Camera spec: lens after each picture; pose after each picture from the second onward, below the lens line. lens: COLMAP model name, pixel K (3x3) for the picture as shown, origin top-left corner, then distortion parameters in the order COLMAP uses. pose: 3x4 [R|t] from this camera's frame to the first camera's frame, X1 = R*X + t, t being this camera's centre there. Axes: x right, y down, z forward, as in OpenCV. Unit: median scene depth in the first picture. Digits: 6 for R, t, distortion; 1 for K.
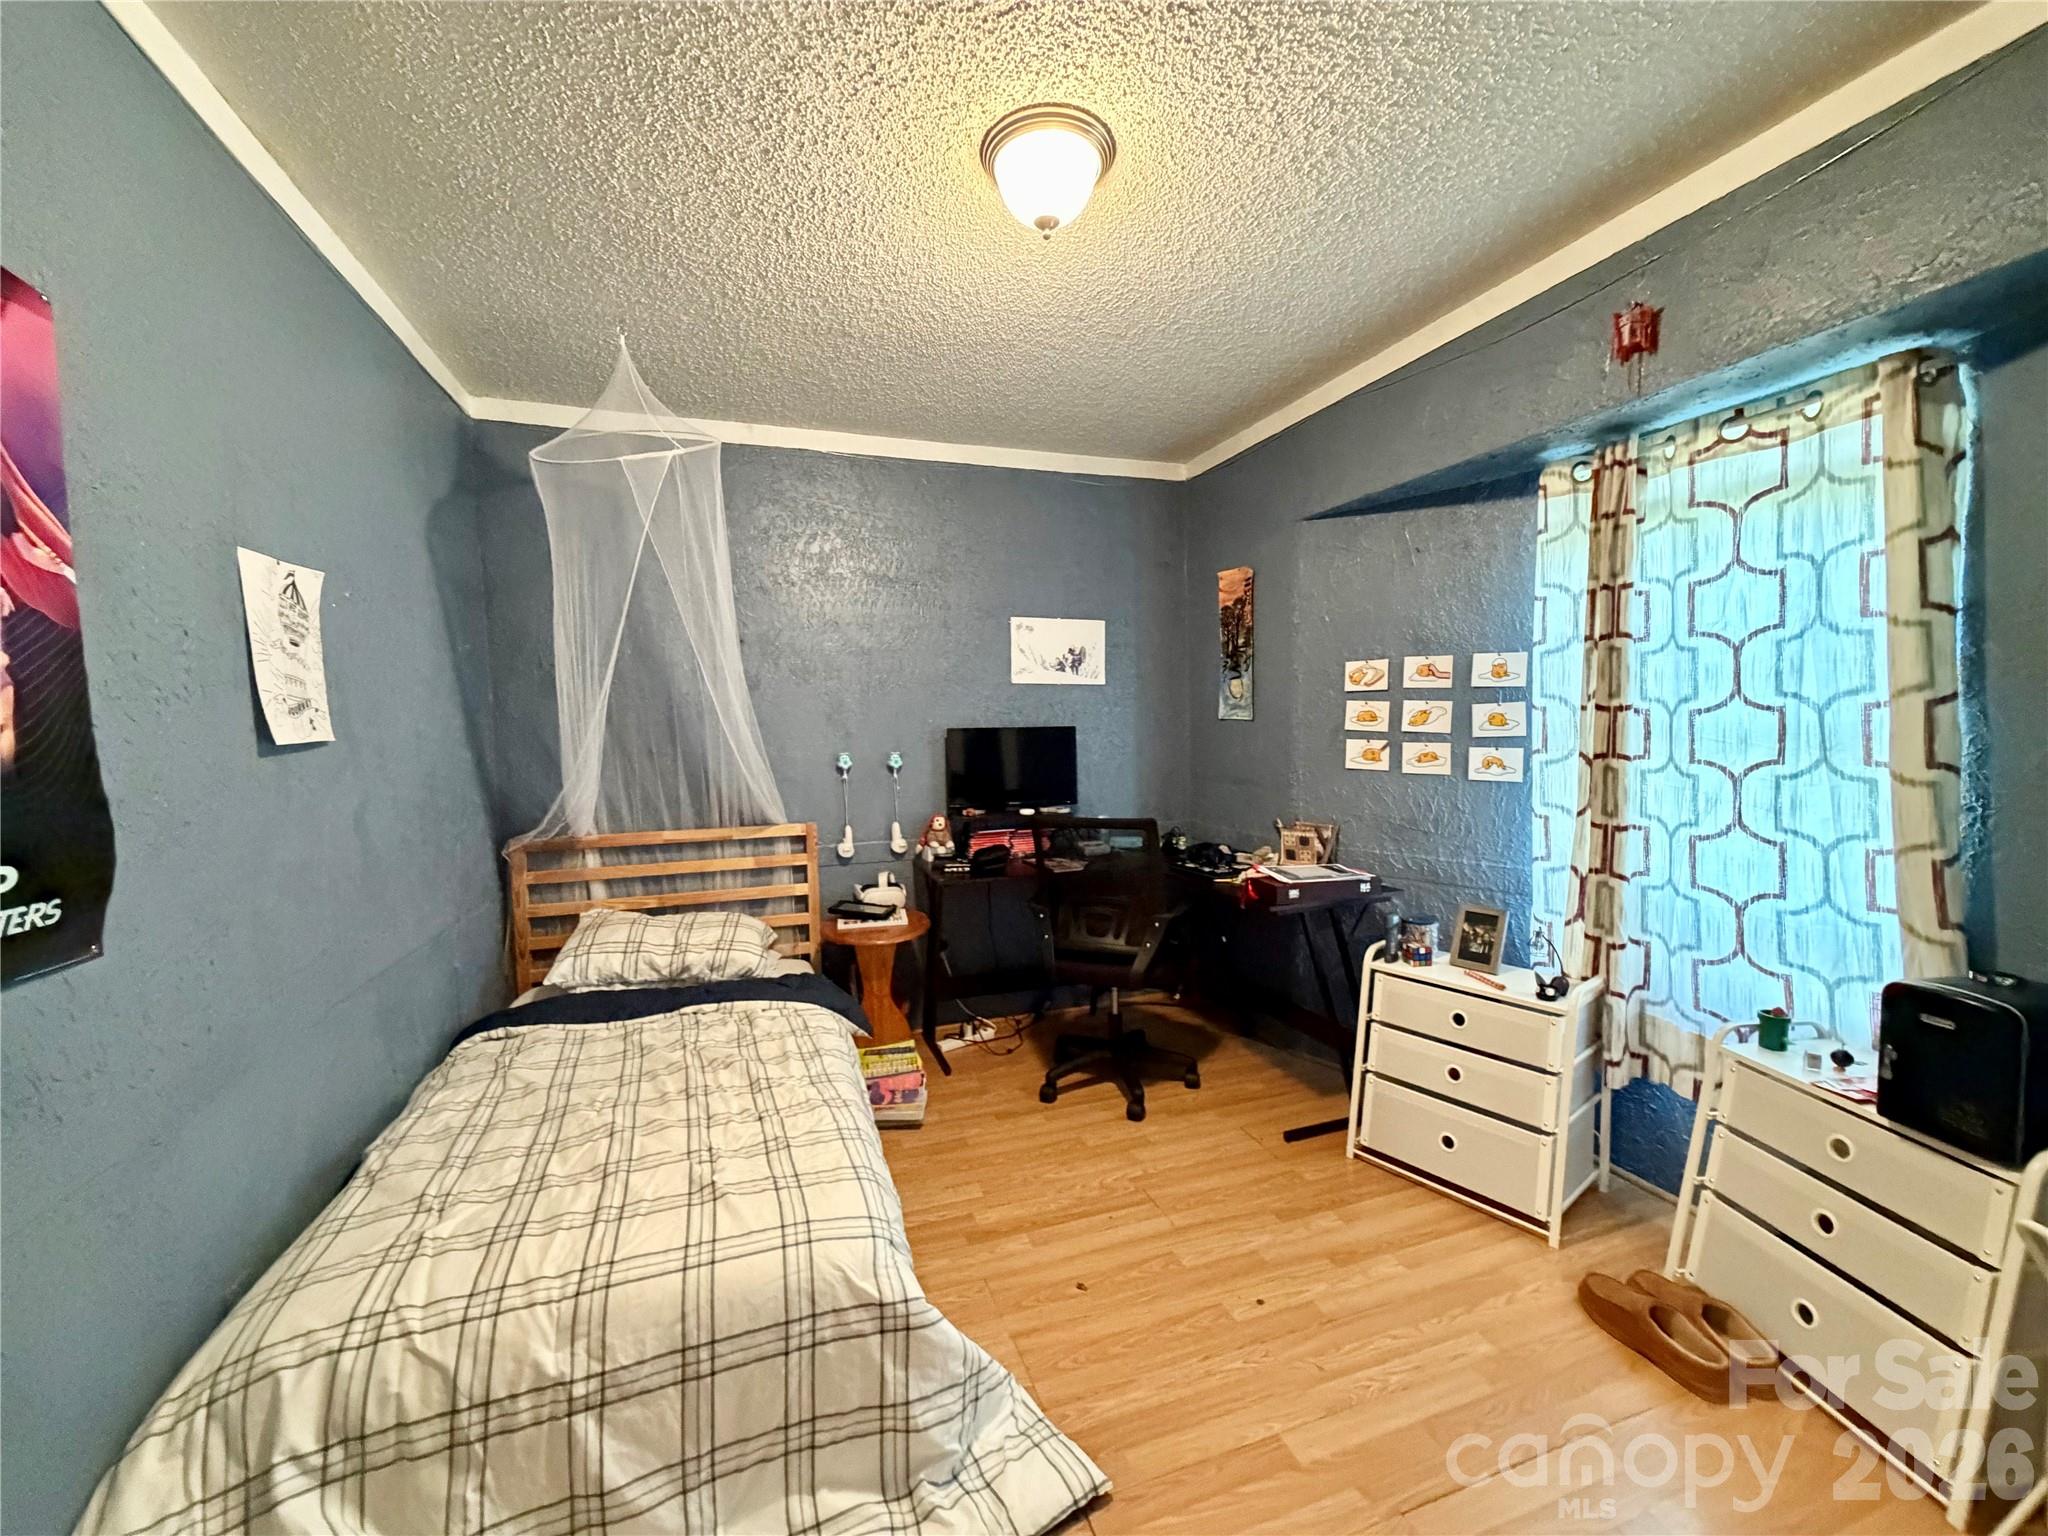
lens RADIAL K [[817.4, 0, 1027.4], [0, 817.4, 767.9], [0, 0, 1]] dist [0.000732, -0.000397]
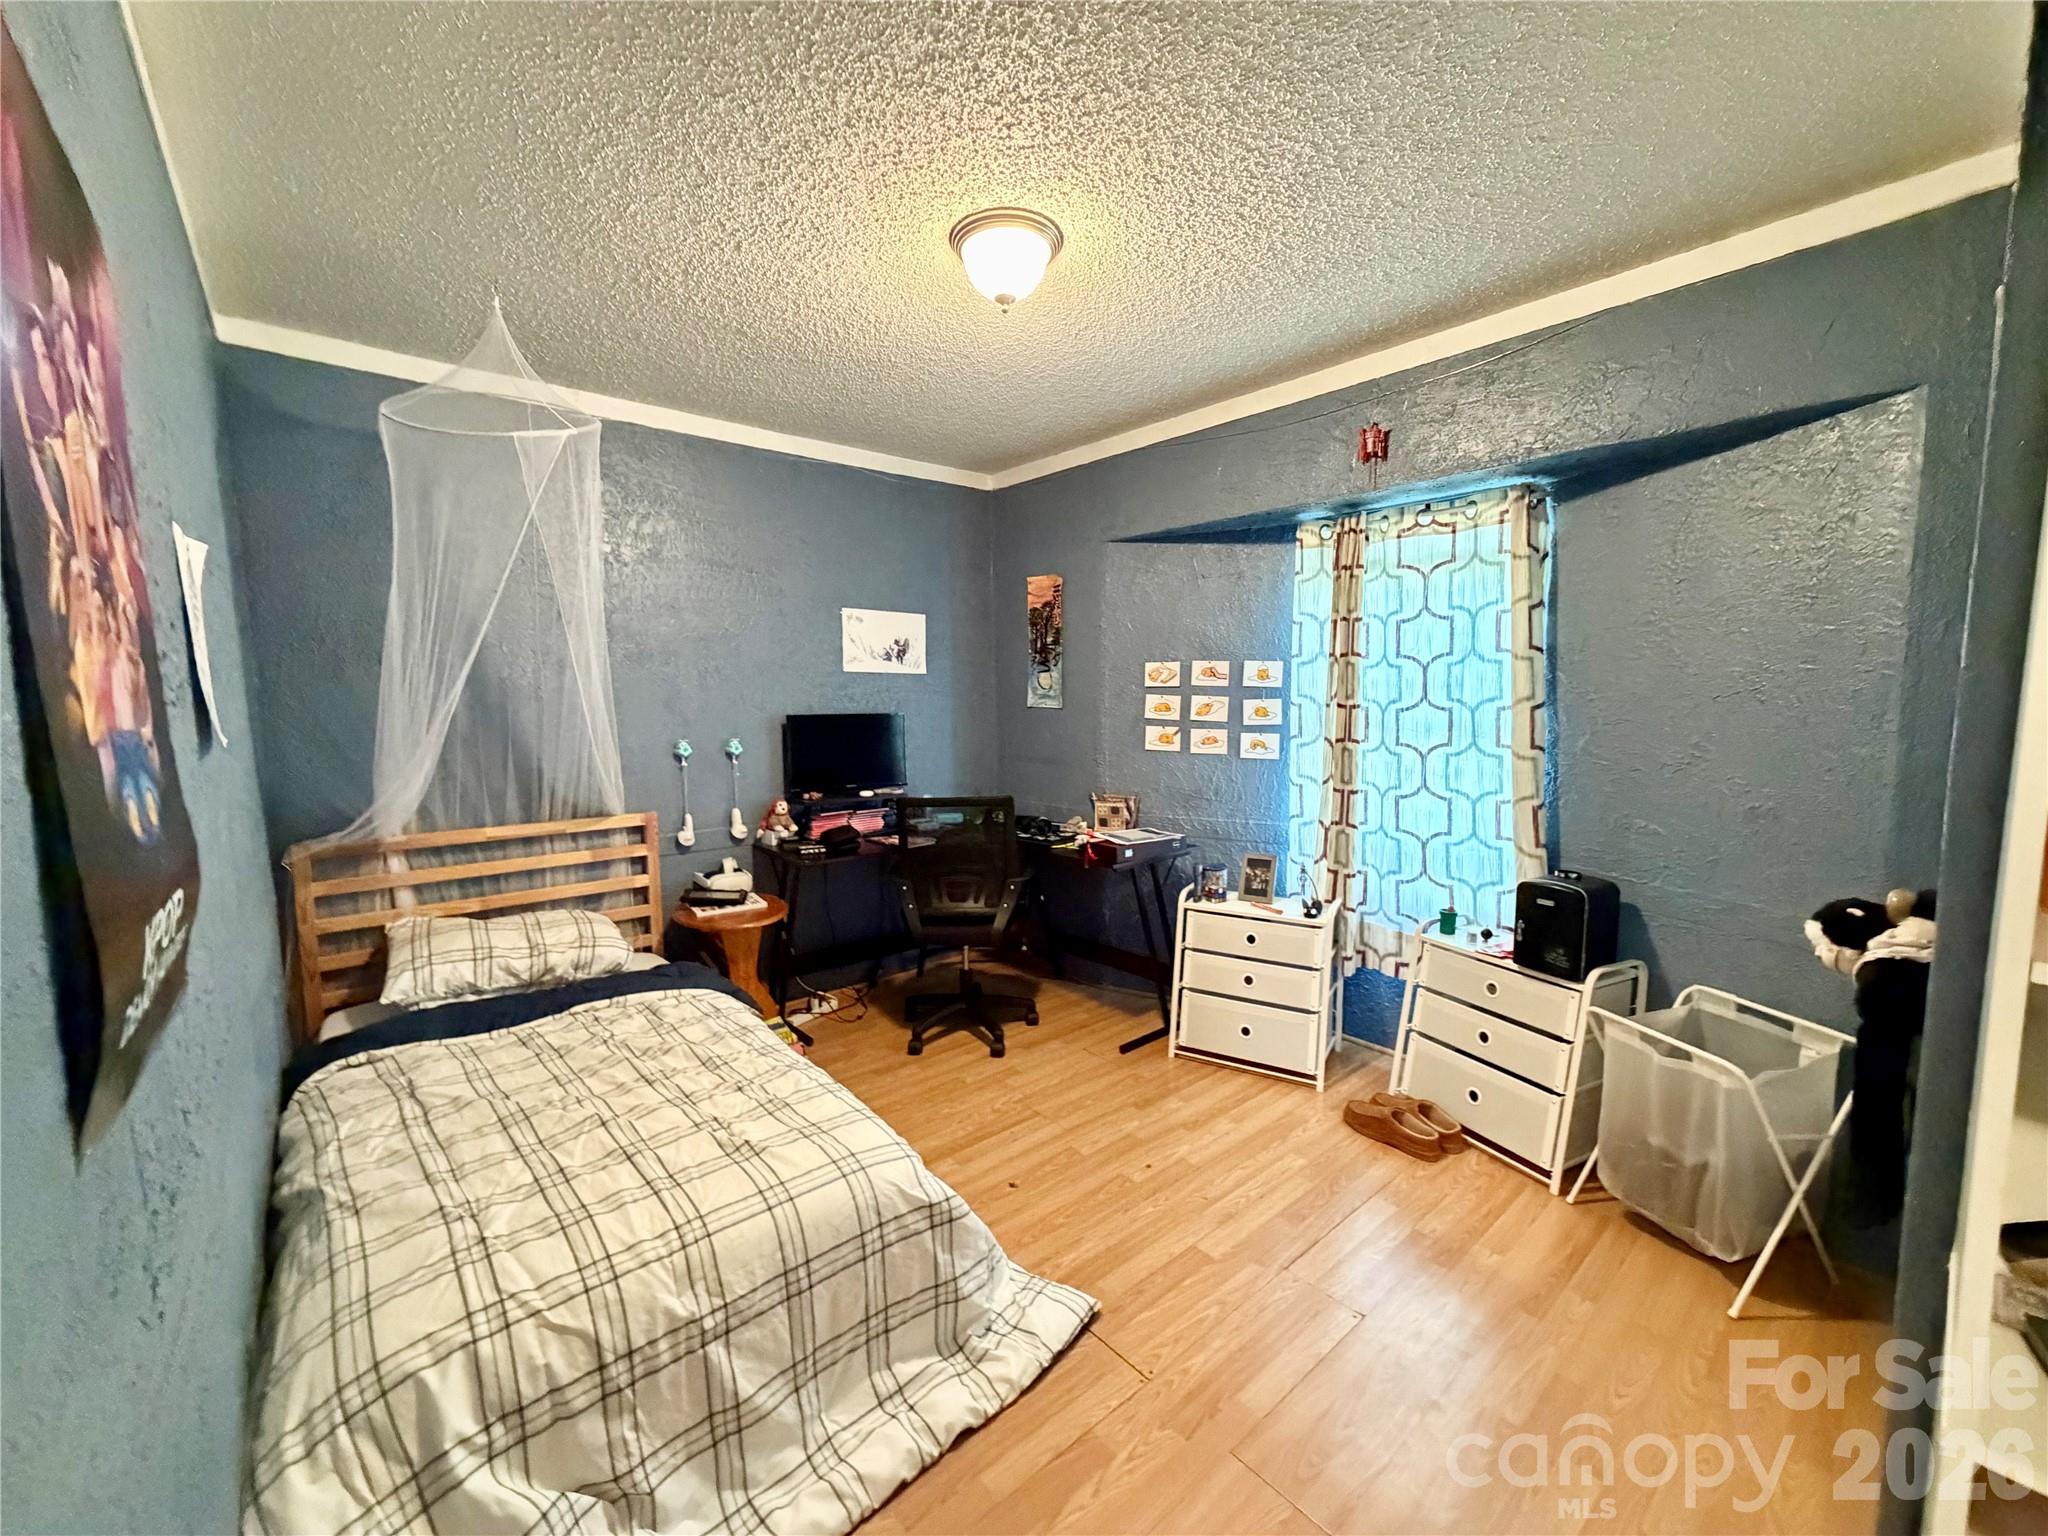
lens RADIAL K [[817.4, 0, 1026.9], [0, 817.4, 767.2], [0, 0, 1]] dist [0.000732, -0.000397]
pose [[0.931894, -0.021200, 0.362111, -0.250593], [0.010820, 0.999471, 0.030670, -0.014551], [-0.362570, -0.024664, 0.931630, -0.086706]]
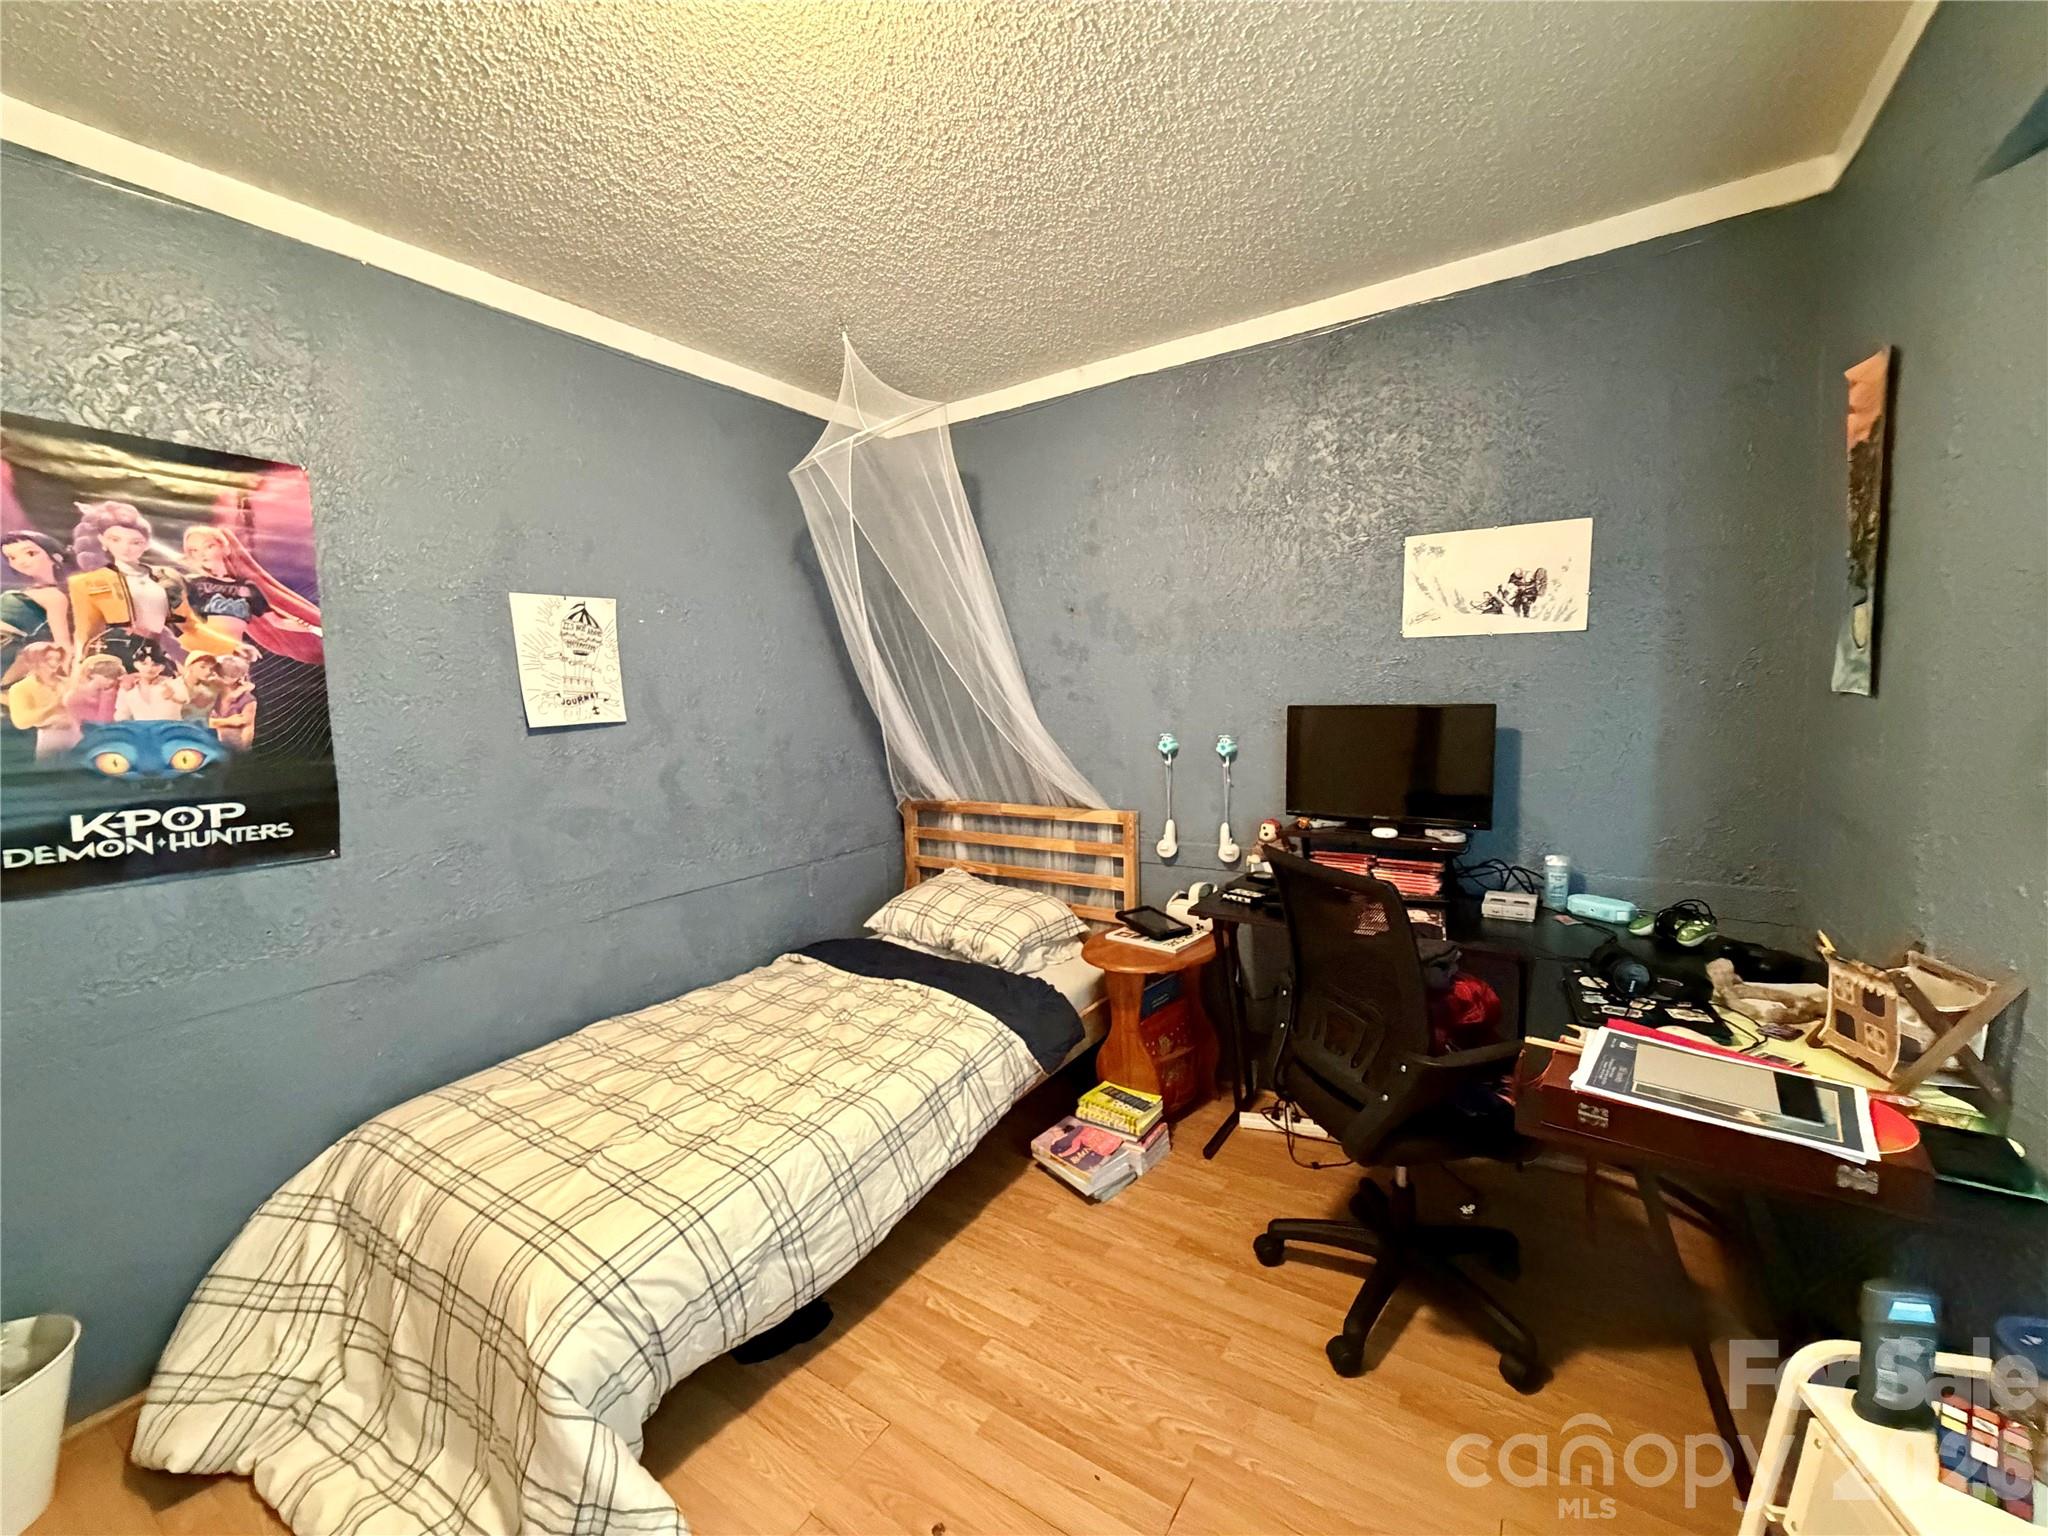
lens RADIAL K [[817.4, 0, 1026.6], [0, 817.4, 767.4], [0, 0, 1]] dist [0.000732, -0.000397]
pose [[0.606619, 0.075034, -0.791444, 0.455377], [-0.028747, 0.996955, 0.072484, -0.051461], [0.794473, -0.021219, 0.606929, 0.479836]]
